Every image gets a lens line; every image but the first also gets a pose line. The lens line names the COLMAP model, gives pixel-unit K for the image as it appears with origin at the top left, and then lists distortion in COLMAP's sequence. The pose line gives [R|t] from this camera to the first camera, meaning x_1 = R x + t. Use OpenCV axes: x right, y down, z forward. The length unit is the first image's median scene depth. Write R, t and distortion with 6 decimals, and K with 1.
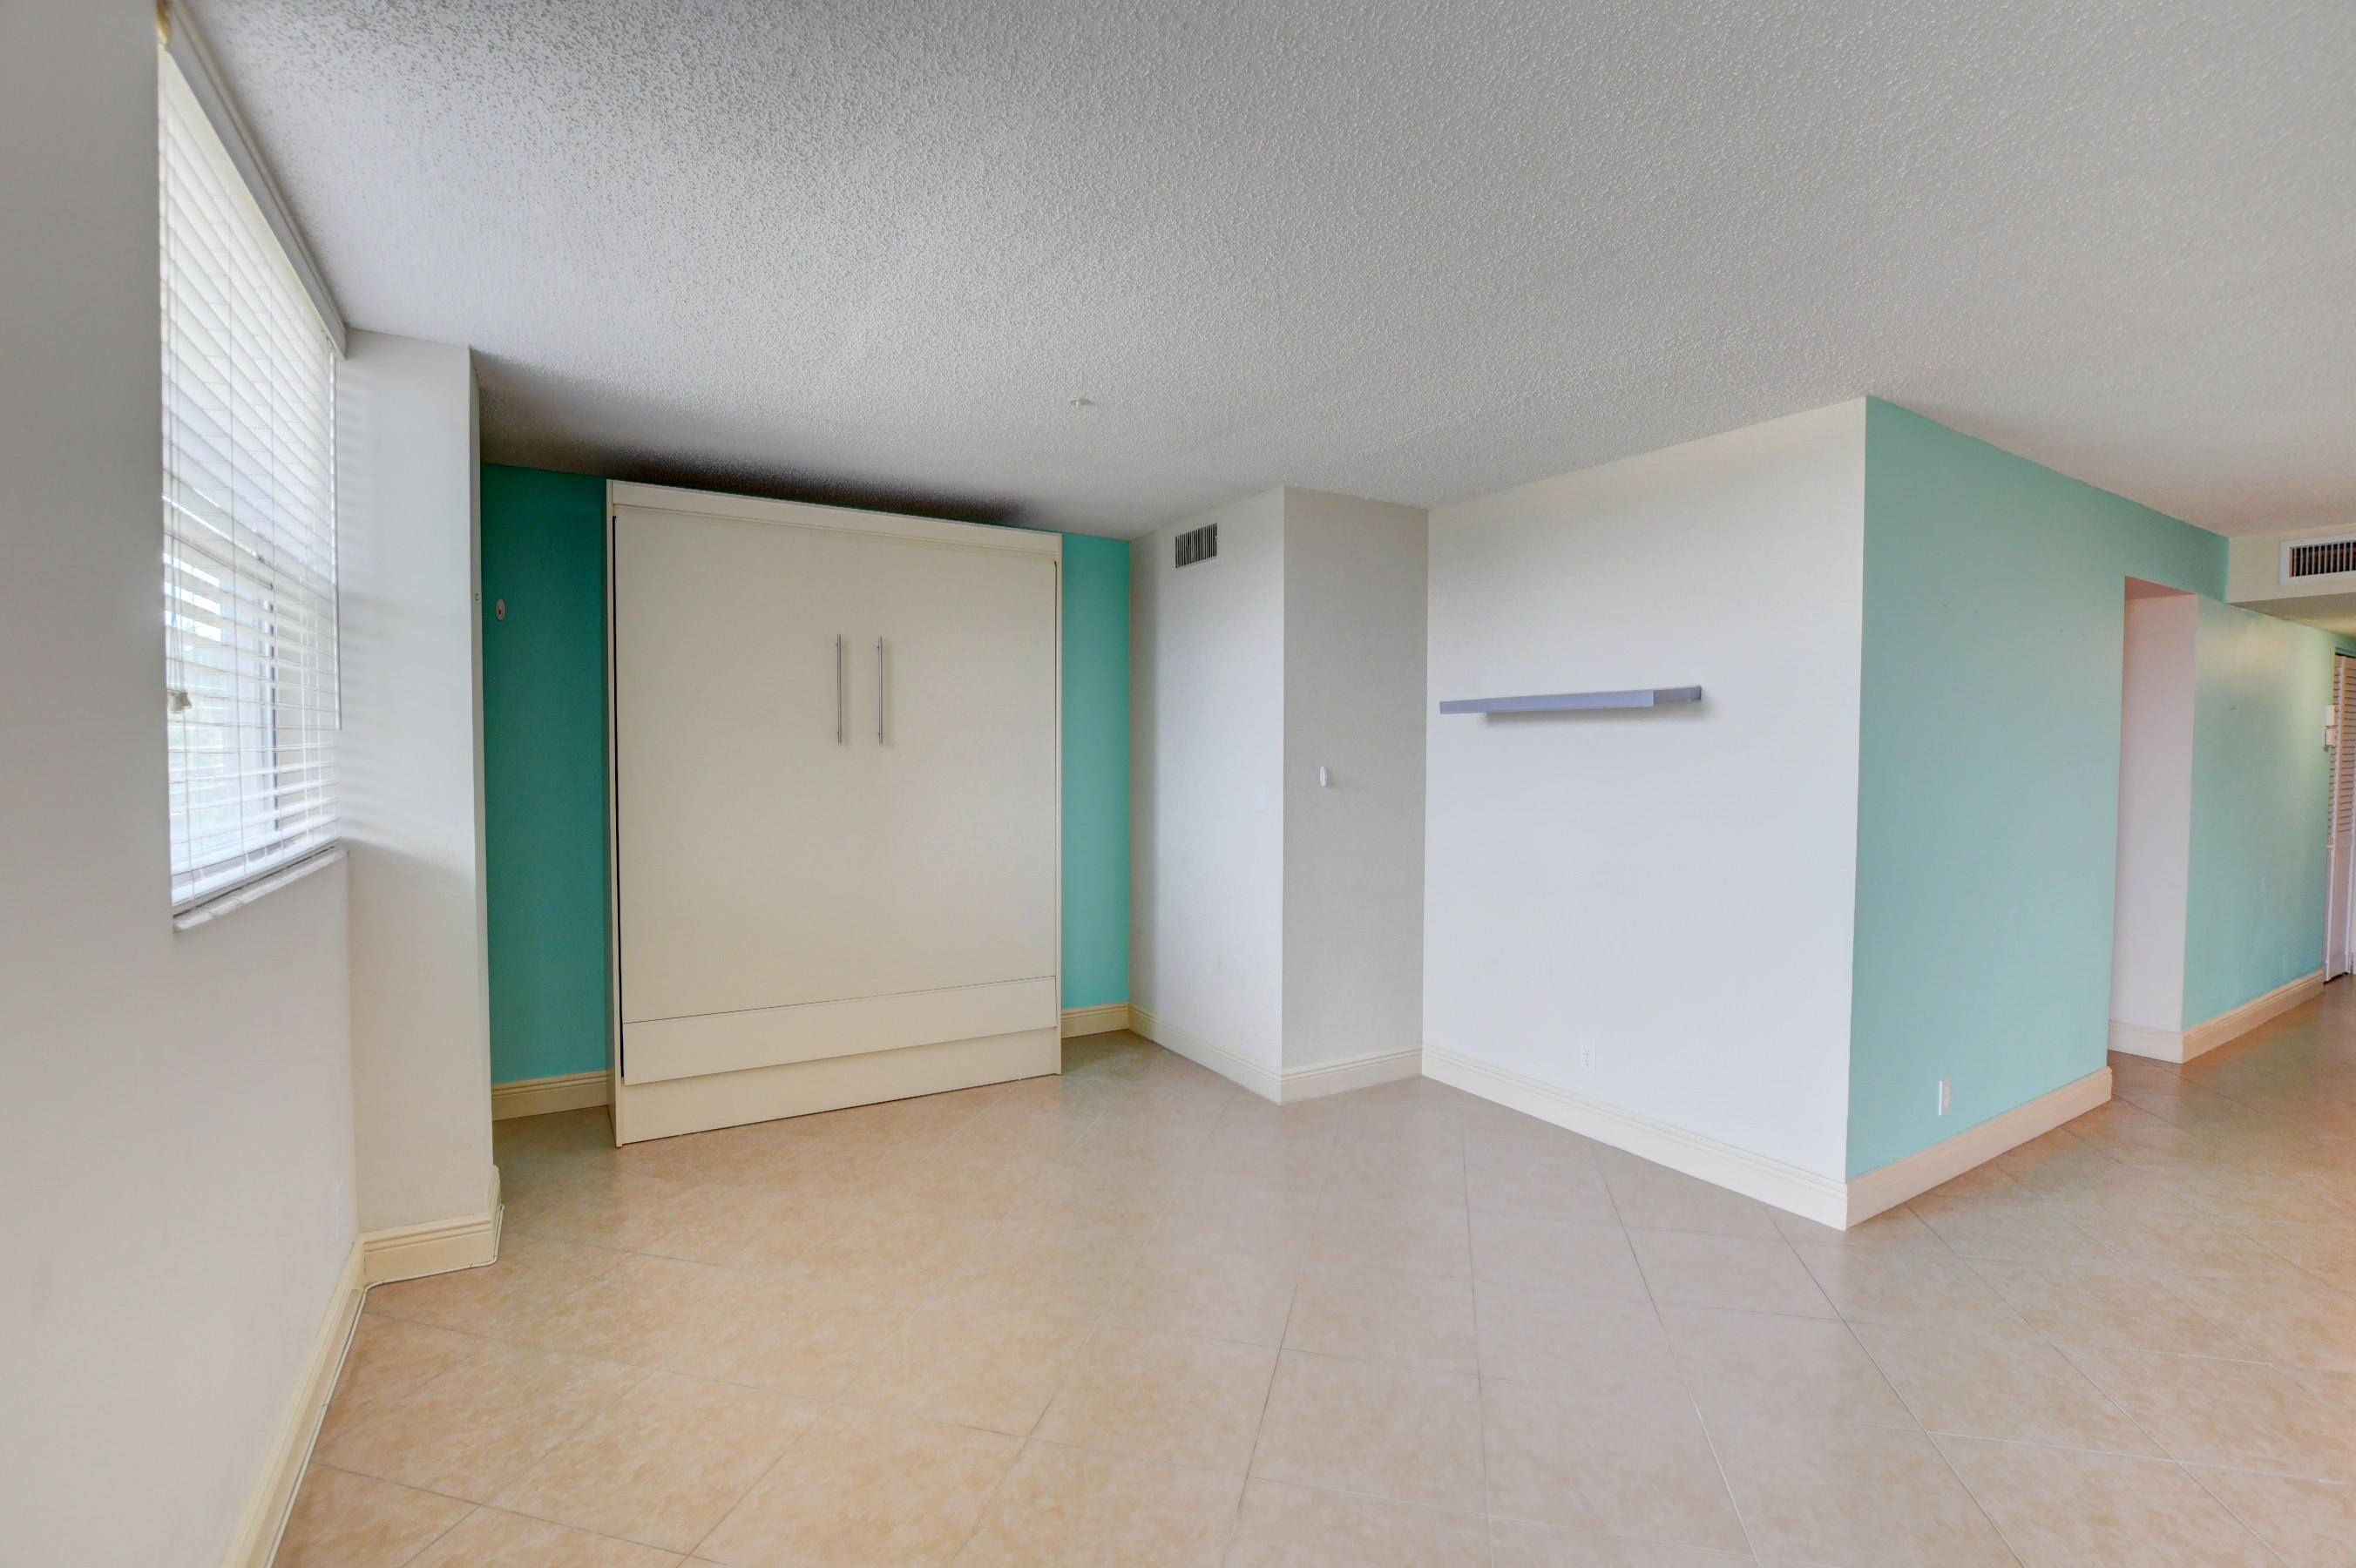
lens RADIAL K [[1032.8, 0, 1178.7], [0, 1032.8, 786.9], [0, 0, 1]] dist [-0.021907, -0.000662]
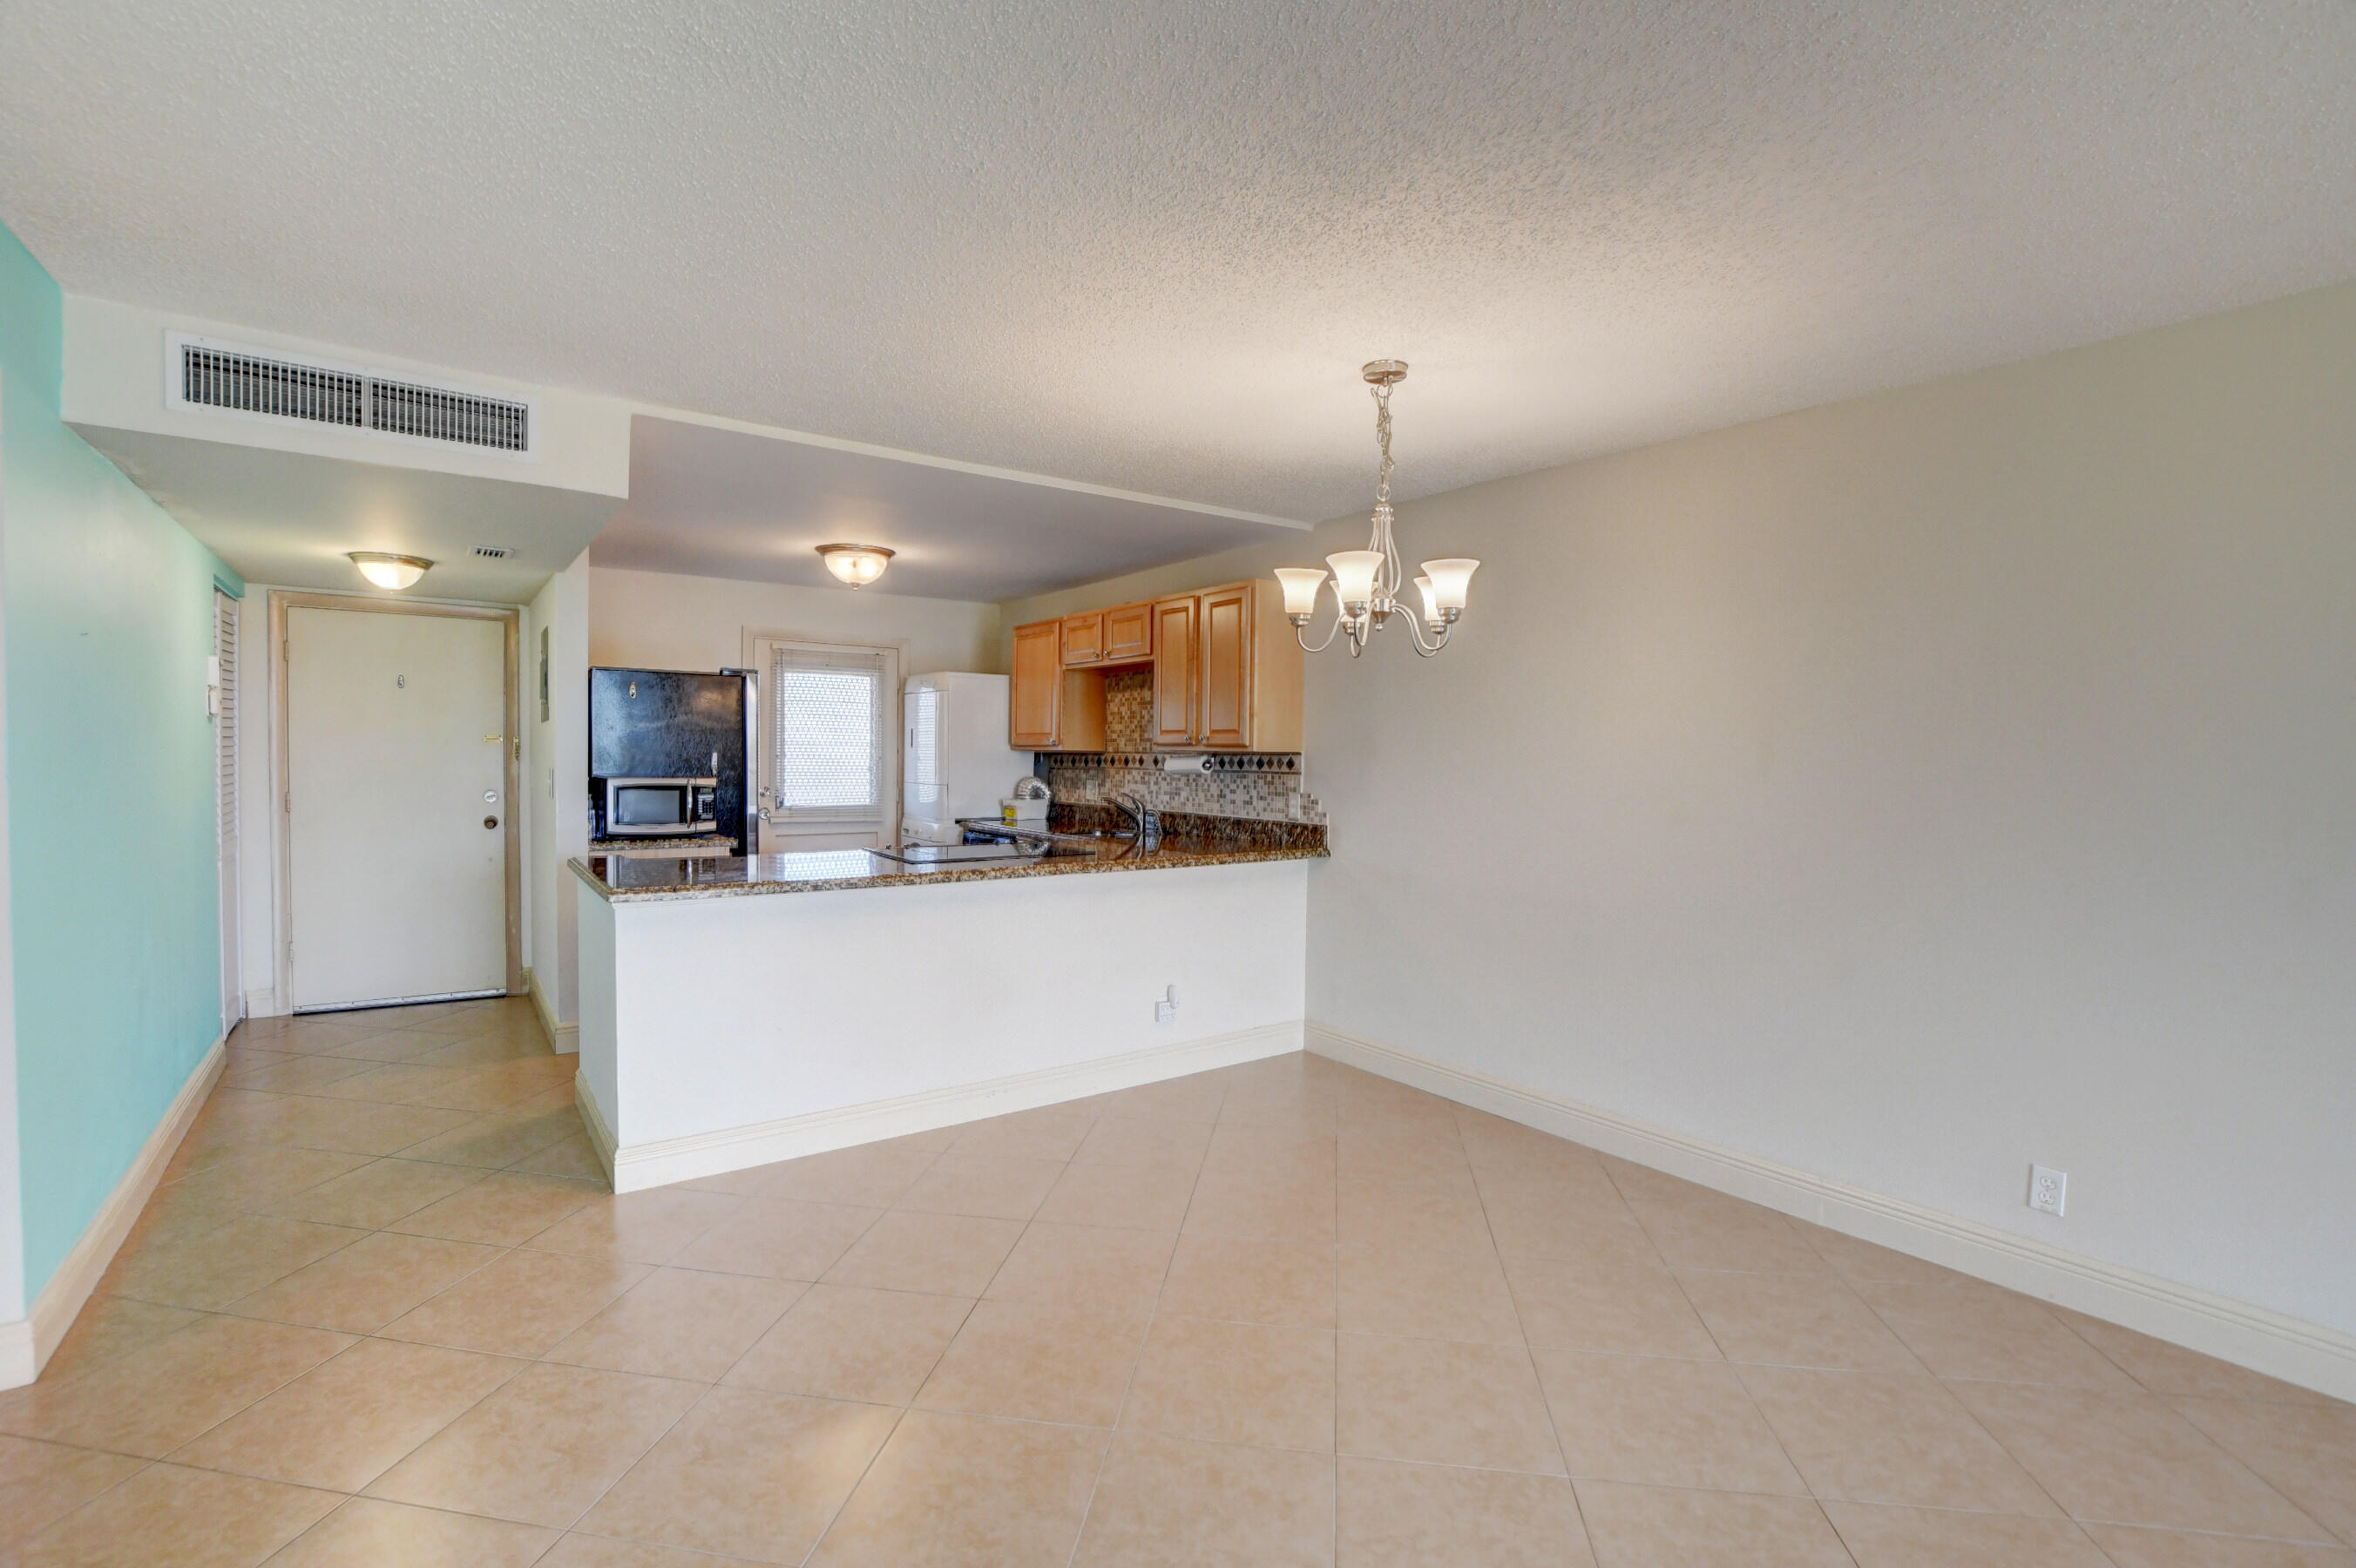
lens RADIAL K [[1038.0, 0, 1182.8], [0, 1038.0, 793.0], [0, 0, 1]] dist [-0.023616, 0.000056]
pose [[-0.085841, -0.039479, 0.995526, 0.660462], [0.010389, 0.999125, 0.040518, -0.018926], [-0.996255, 0.013820, -0.085355, 0.662334]]
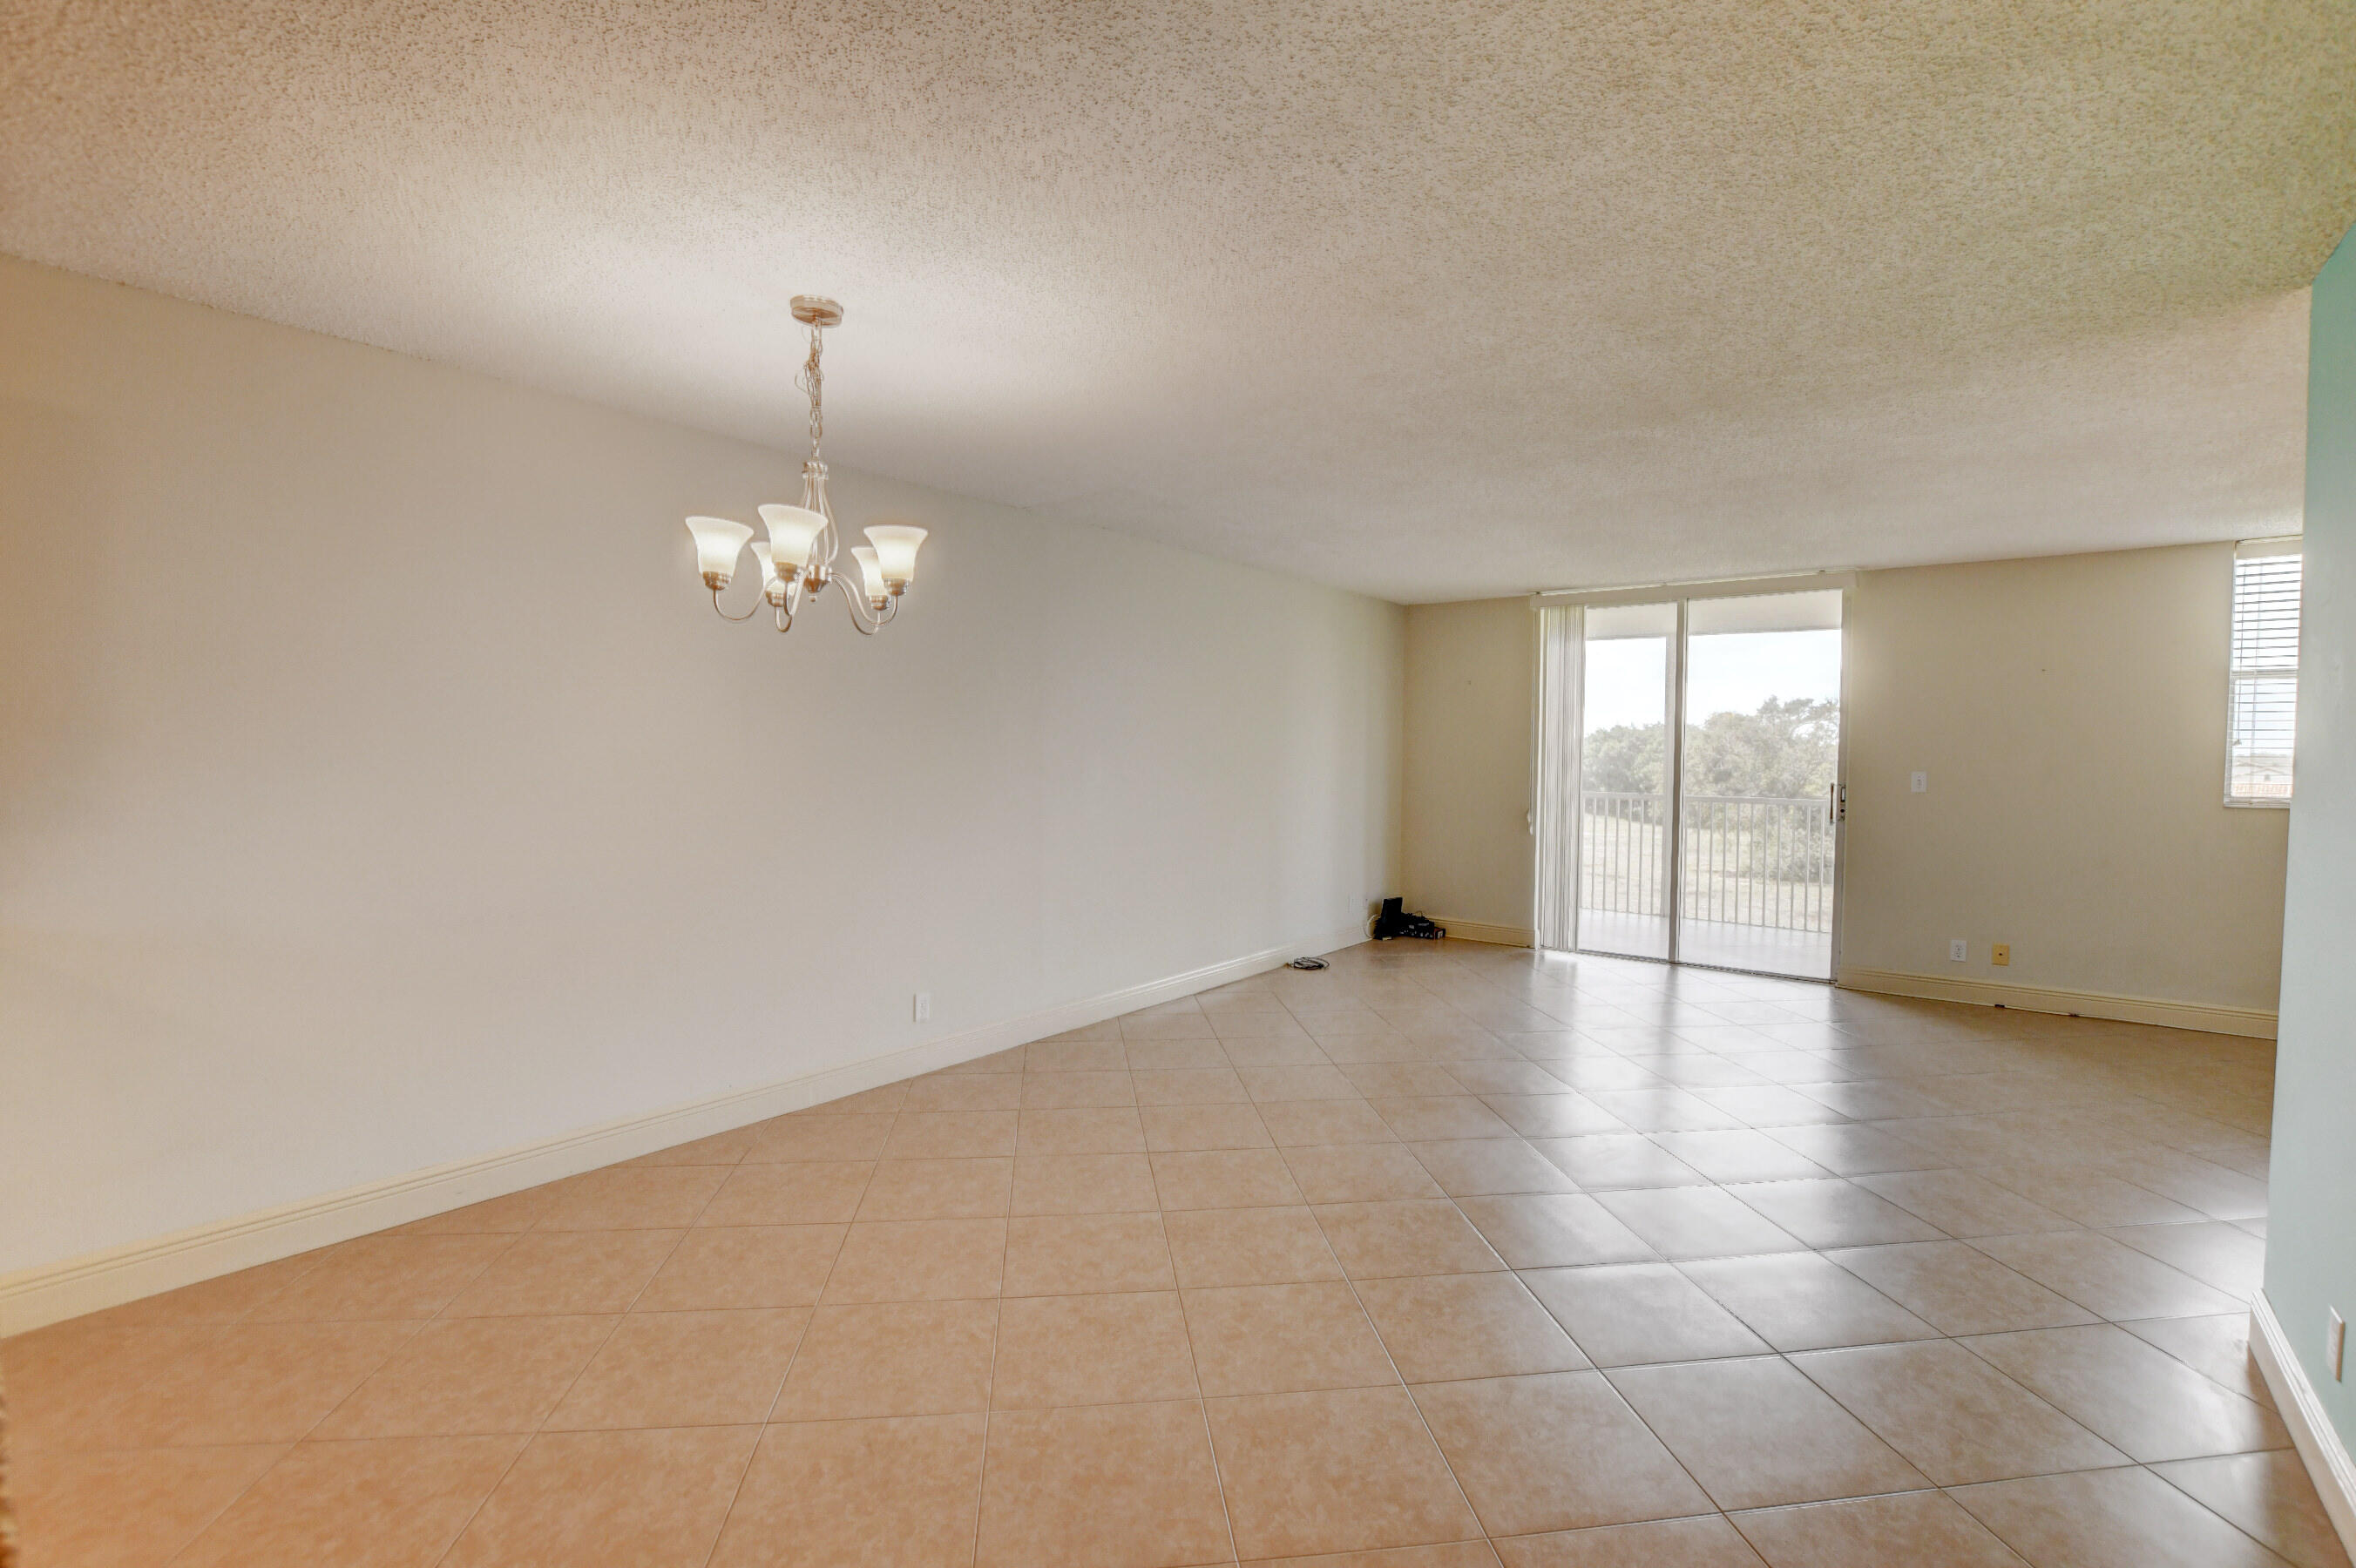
lens RADIAL K [[1078.3, 0, 1214.3], [0, 1078.3, 781.7], [0, 0, 1]] dist [0.023708, -0.015113]
pose [[-0.921019, -0.004521, -0.389491, 1.505864], [-0.027392, 0.998209, 0.053187, -0.021541], [0.388553, 0.059655, -0.919493, 1.254051]]
